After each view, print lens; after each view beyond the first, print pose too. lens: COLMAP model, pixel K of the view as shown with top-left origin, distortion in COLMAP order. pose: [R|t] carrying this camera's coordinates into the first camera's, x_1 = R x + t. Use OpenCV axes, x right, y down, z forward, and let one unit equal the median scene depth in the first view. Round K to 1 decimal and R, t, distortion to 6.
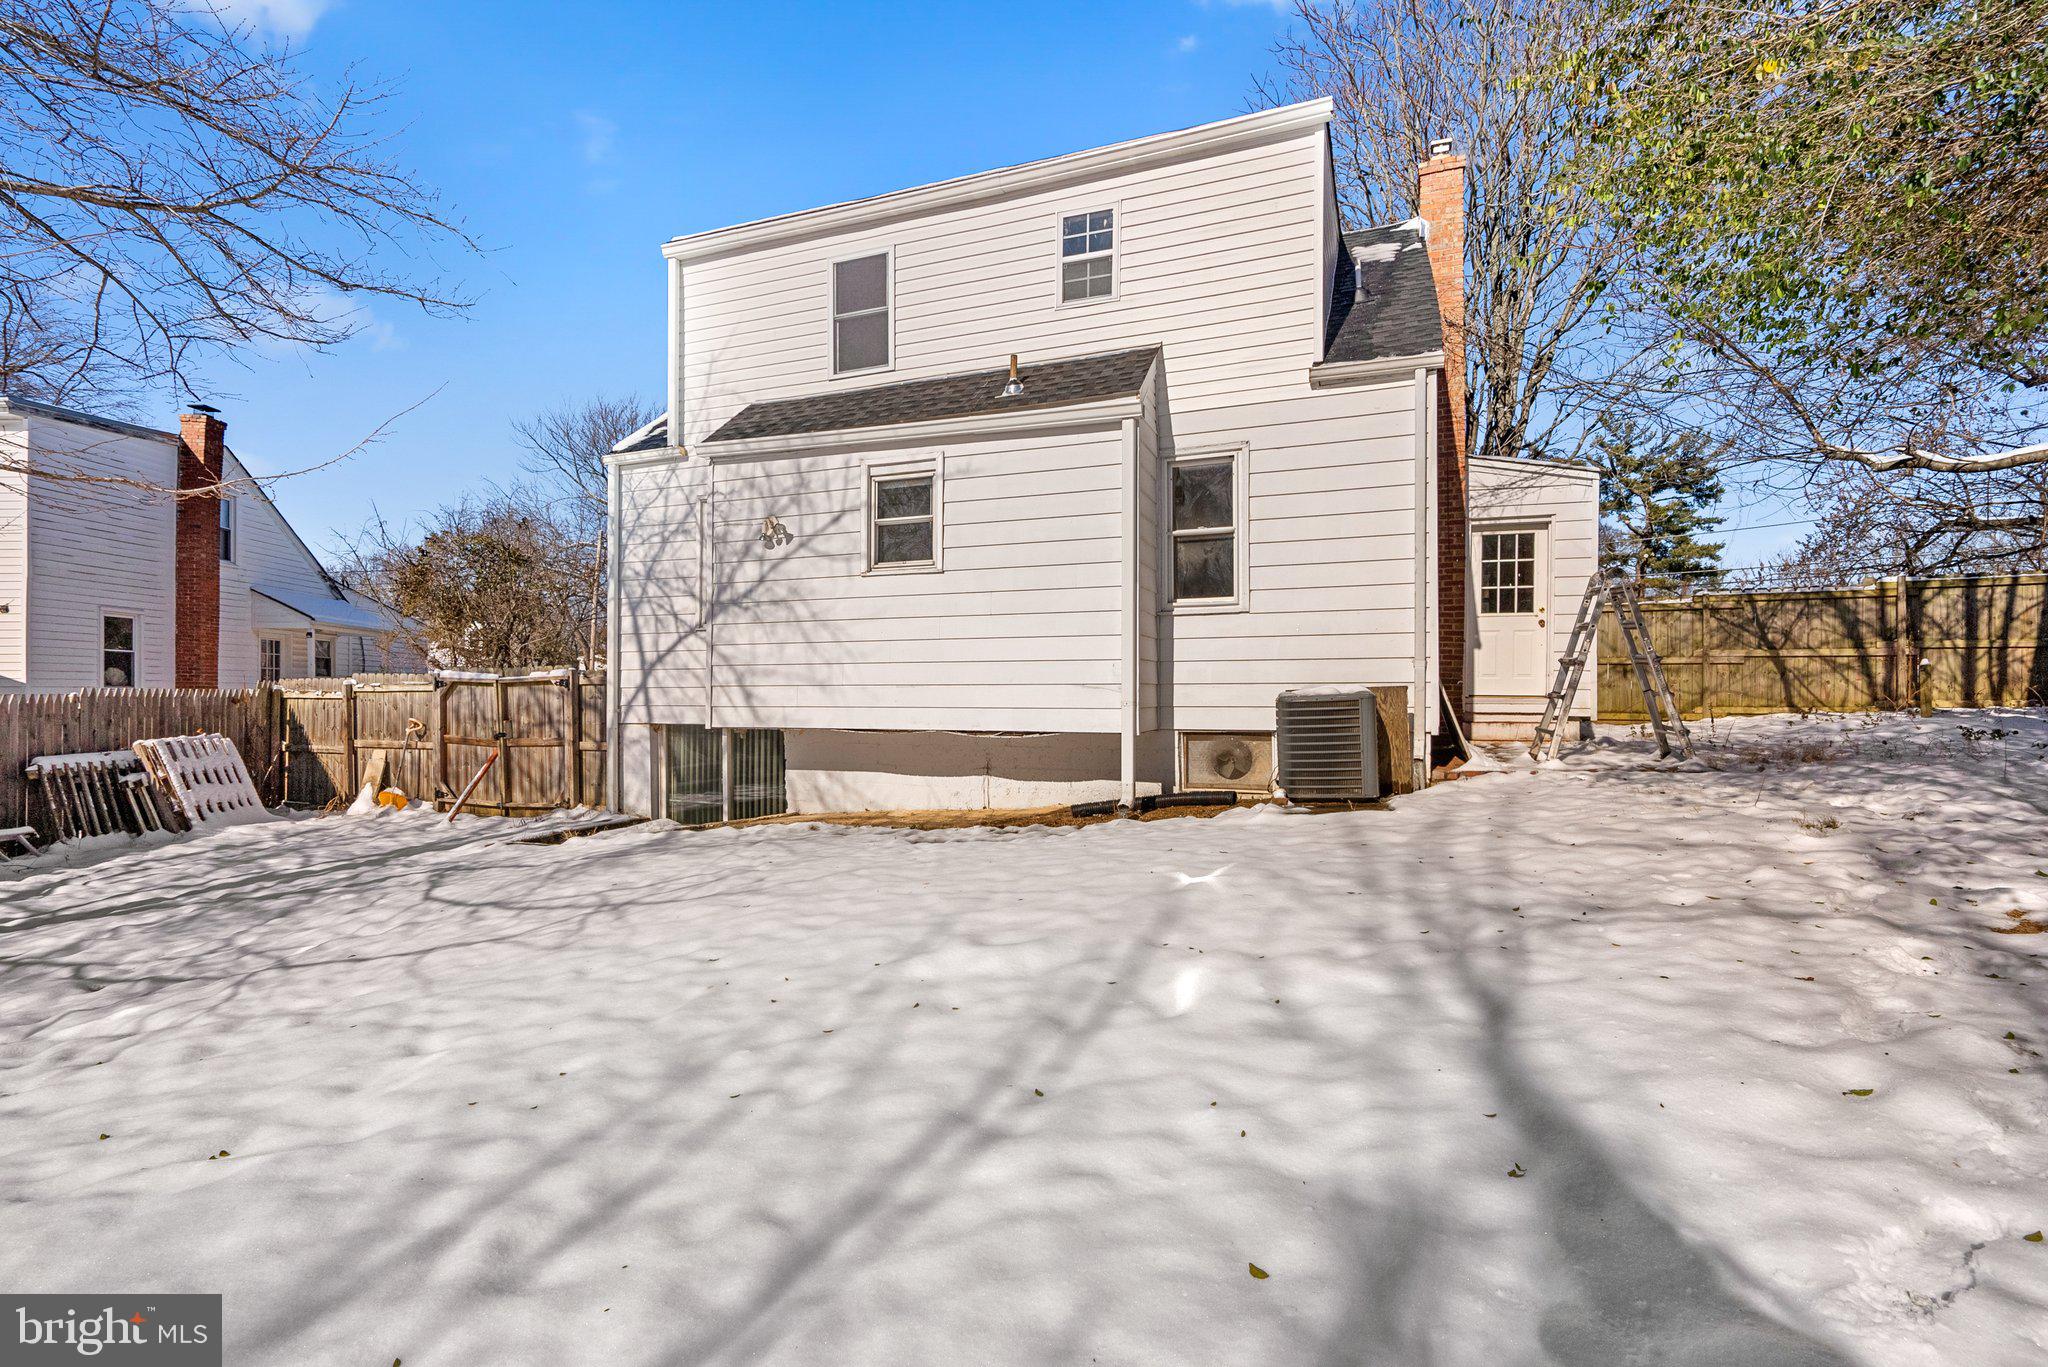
lens RADIAL K [[938.1, 0, 1022.2], [0, 938.1, 680.2], [0, 0, 1]] dist [-0.004718, 0.002163]
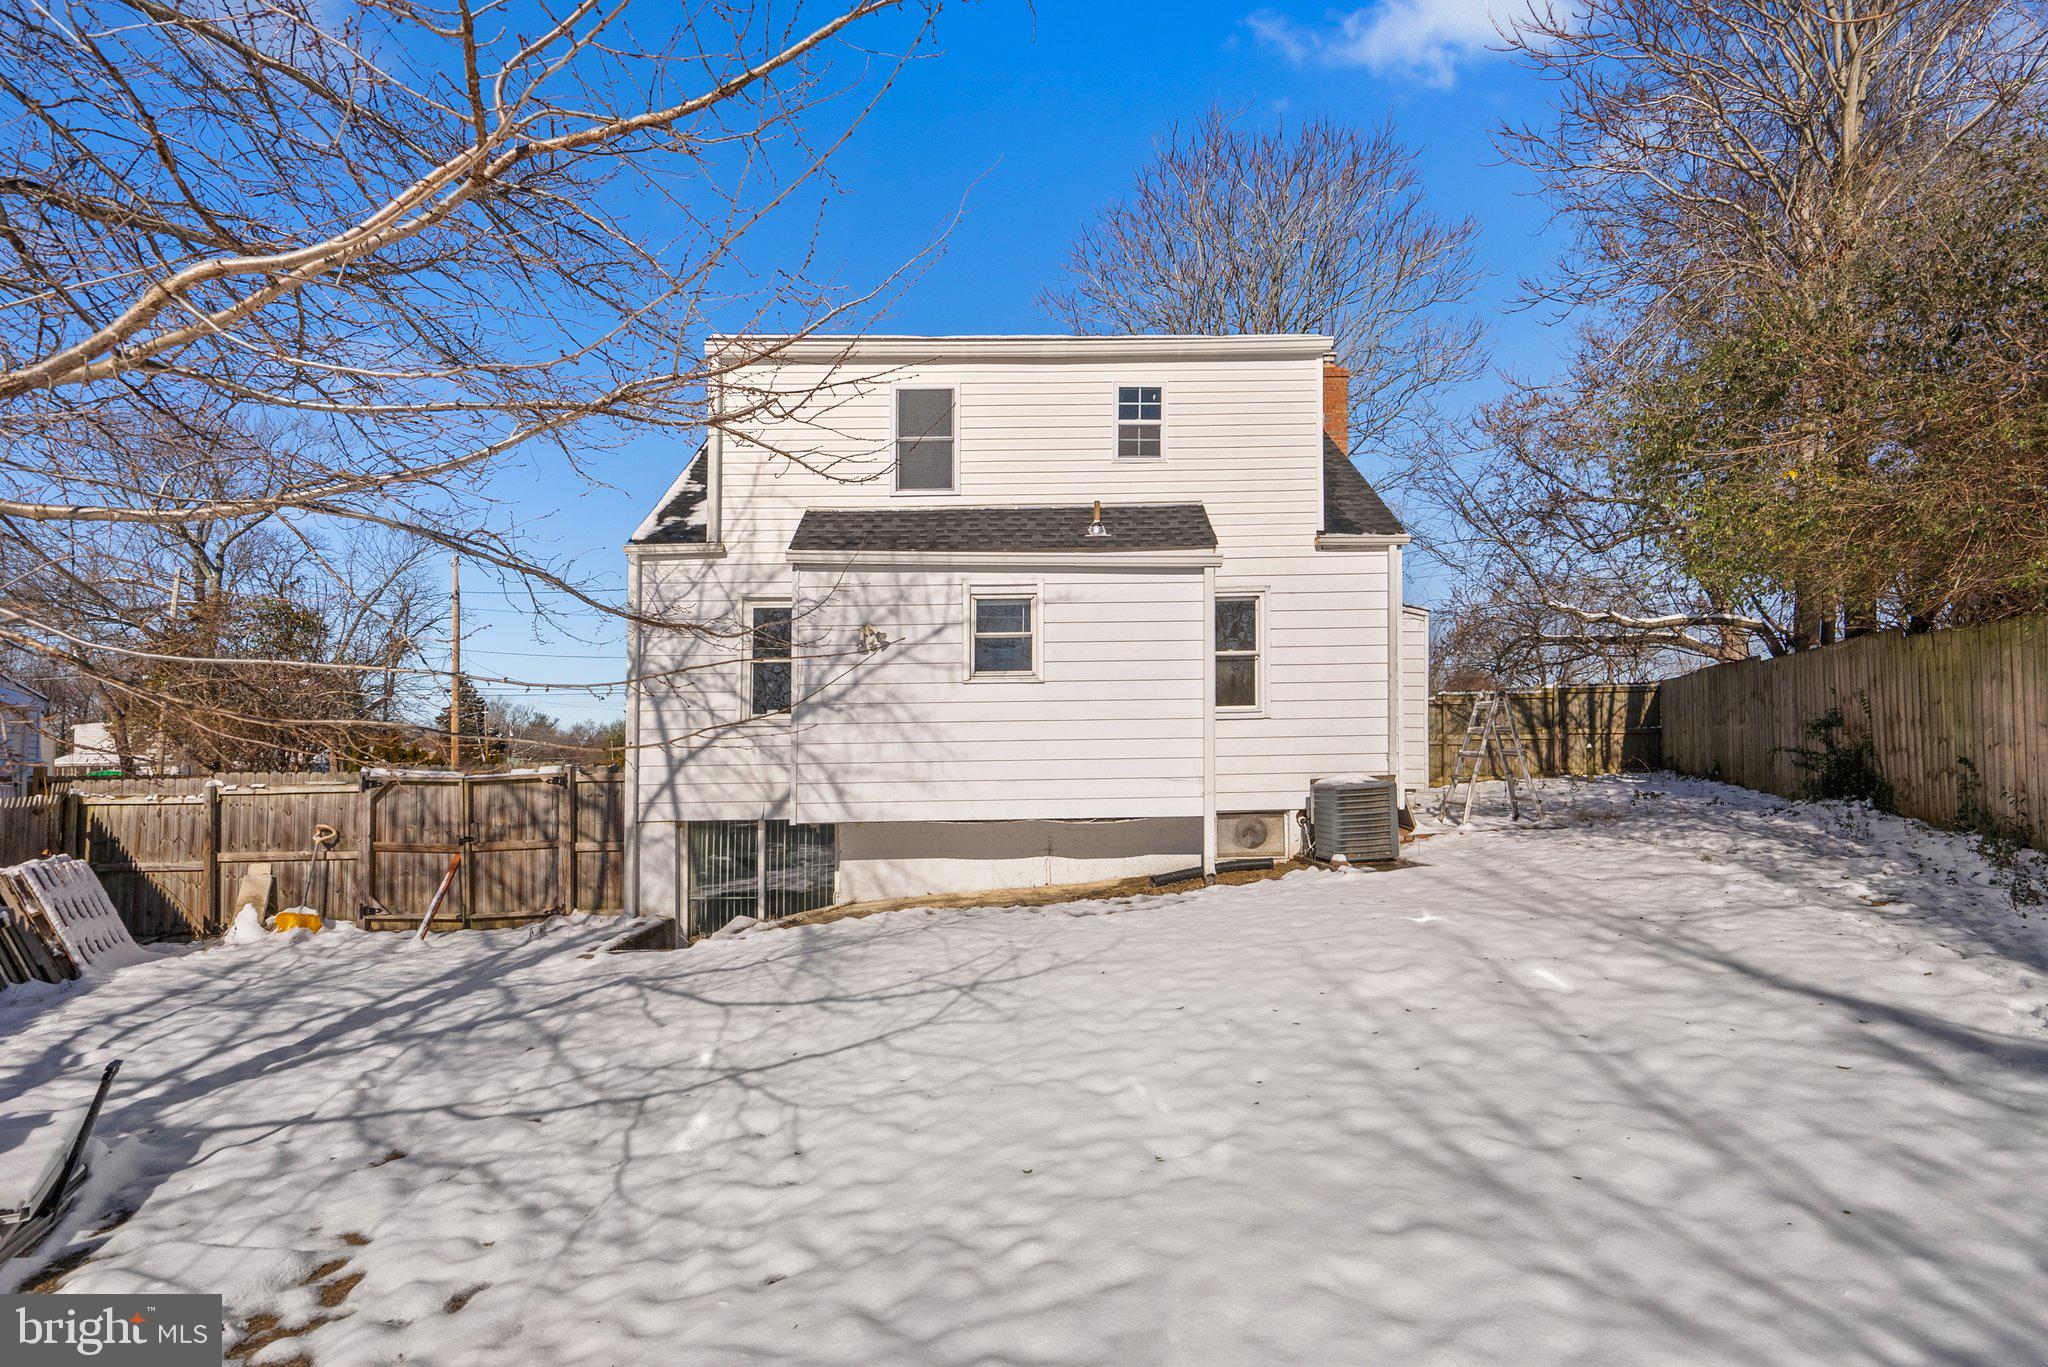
lens RADIAL K [[938.1, 0, 1077.9], [0, 938.1, 736.2], [0, 0, 1]] dist [-0.004718, 0.002163]
pose [[0.922316, -0.004041, 0.386414, -0.429220], [0.008579, 0.999913, -0.010020, -0.032127], [-0.386340, 0.012556, 0.922271, -0.073487]]
